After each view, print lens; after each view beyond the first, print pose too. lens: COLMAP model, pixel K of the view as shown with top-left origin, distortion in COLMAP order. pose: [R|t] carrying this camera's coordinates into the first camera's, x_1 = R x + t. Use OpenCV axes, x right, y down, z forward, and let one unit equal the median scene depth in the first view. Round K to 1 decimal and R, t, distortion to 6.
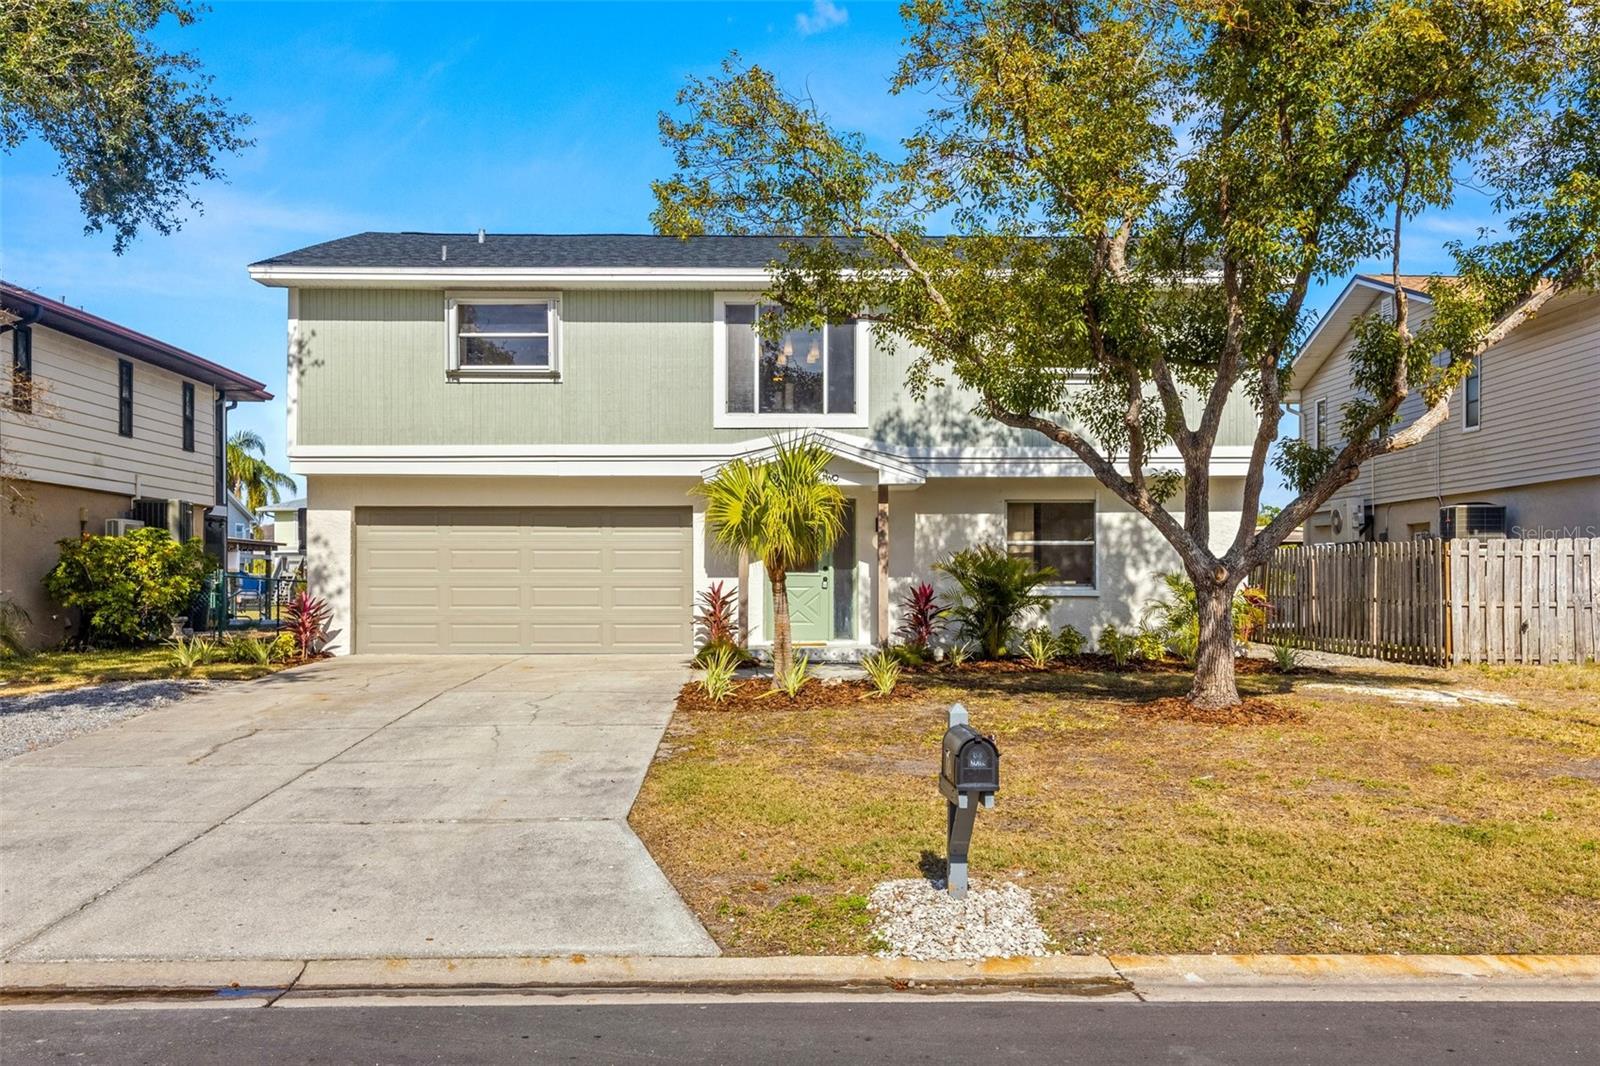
lens RADIAL K [[1171.7, 0, 817.1], [0, 1171.7, 576.5], [0, 0, 1]] dist [-0.015249, -0.002503]
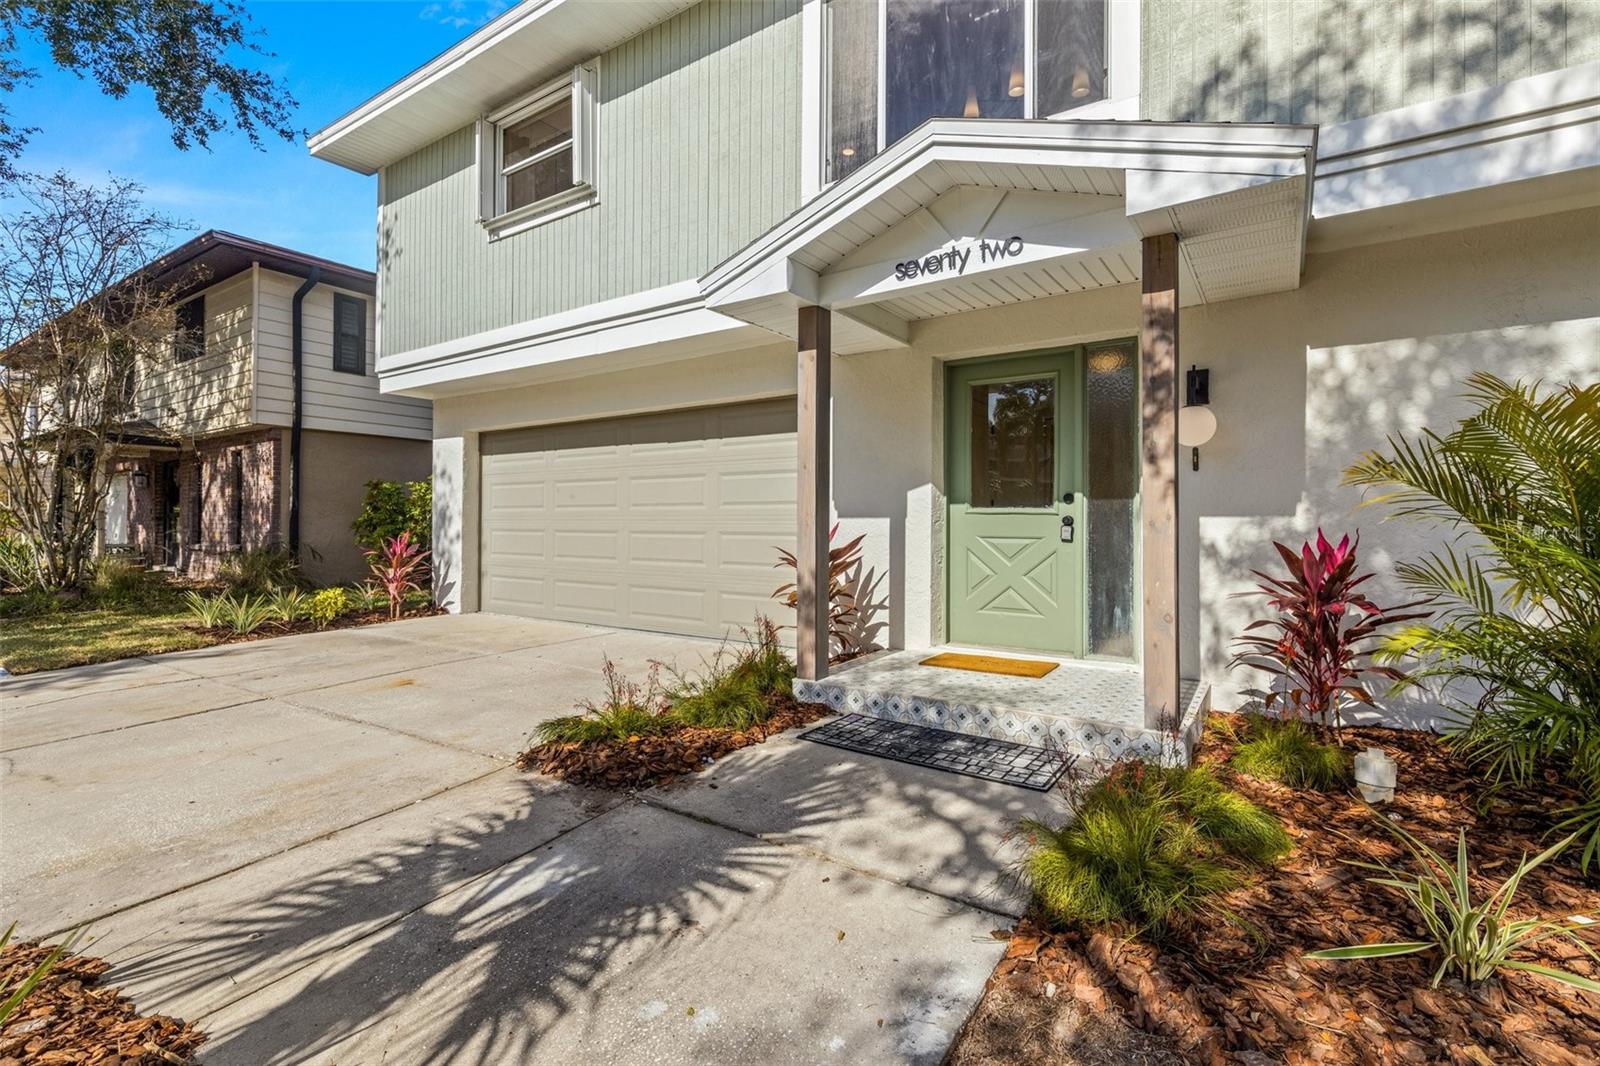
lens RADIAL K [[729.0, 0, 788.2], [0, 729.0, 527.5], [0, 0, 1]] dist [0.016150, -0.001484]
pose [[0.802276, 0.005045, -0.596932, 0.091535], [-0.002416, 0.999984, 0.005205, 0.003793], [0.596949, -0.002734, 0.802275, 0.736227]]
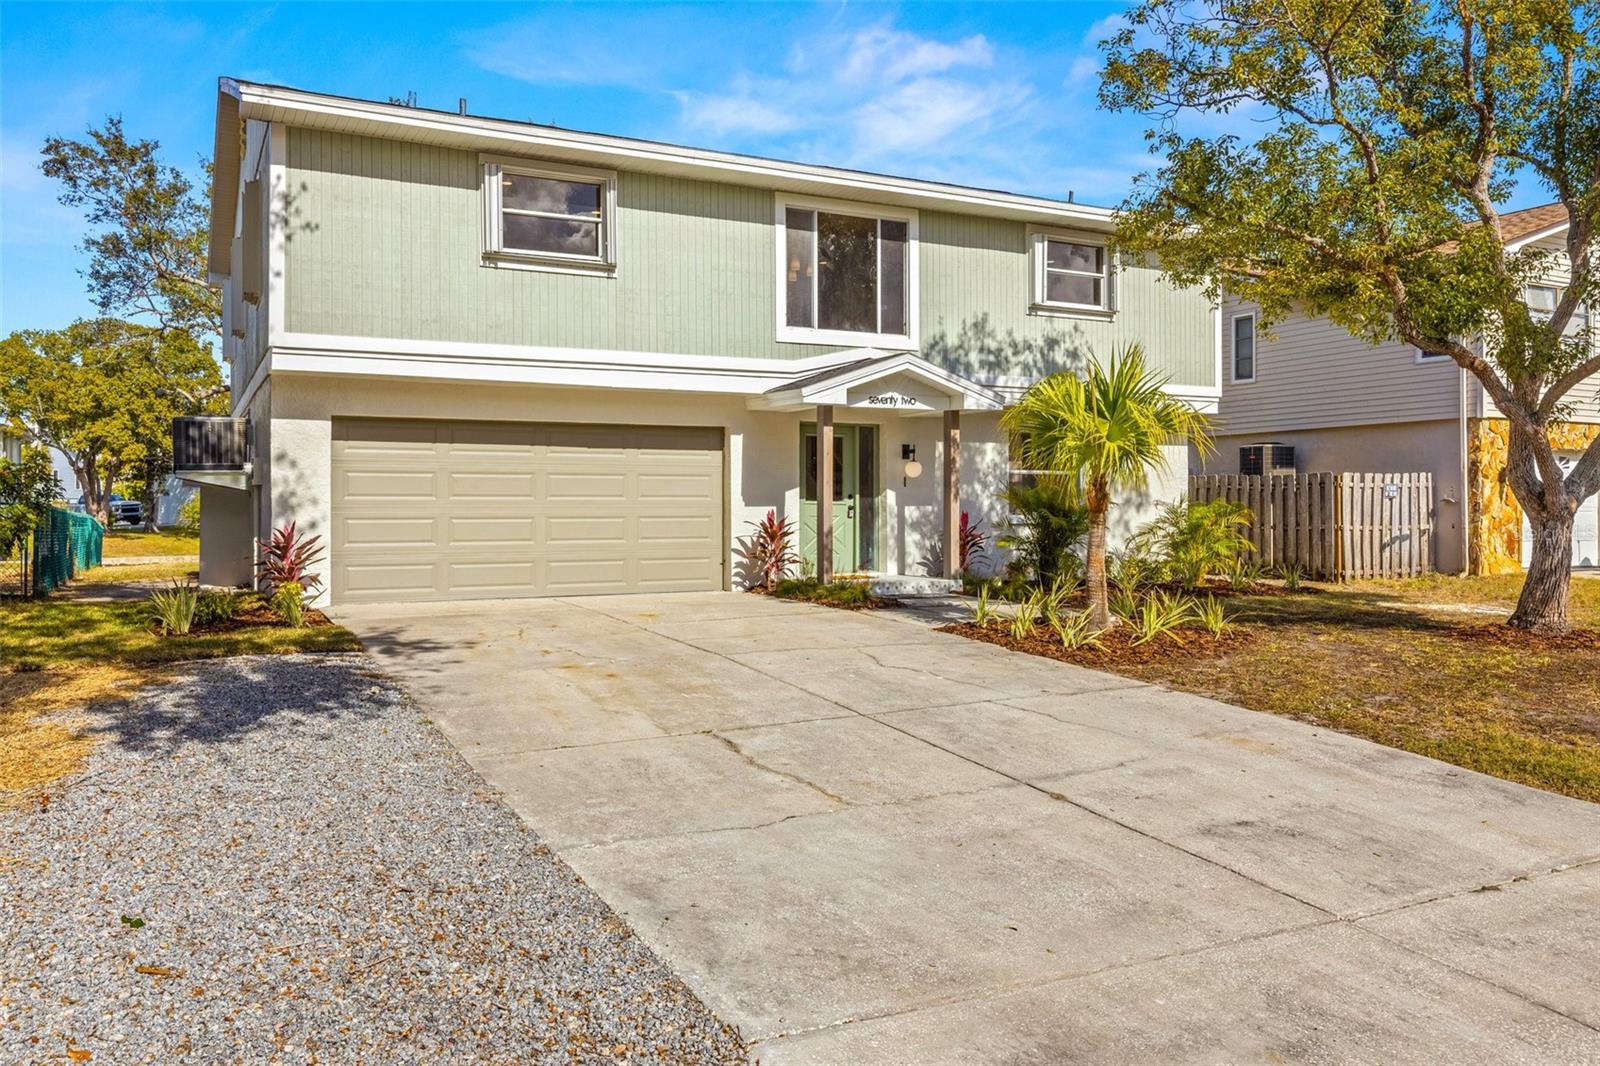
lens RADIAL K [[1171.7, 0, 796.3], [0, 1171.7, 526.3], [0, 0, 1]] dist [-0.015249, -0.002503]
pose [[0.905507, -0.008887, 0.424238, -0.455568], [0.003275, 0.999897, 0.013955, 0.003930], [-0.424319, -0.011247, 0.905443, 0.166476]]
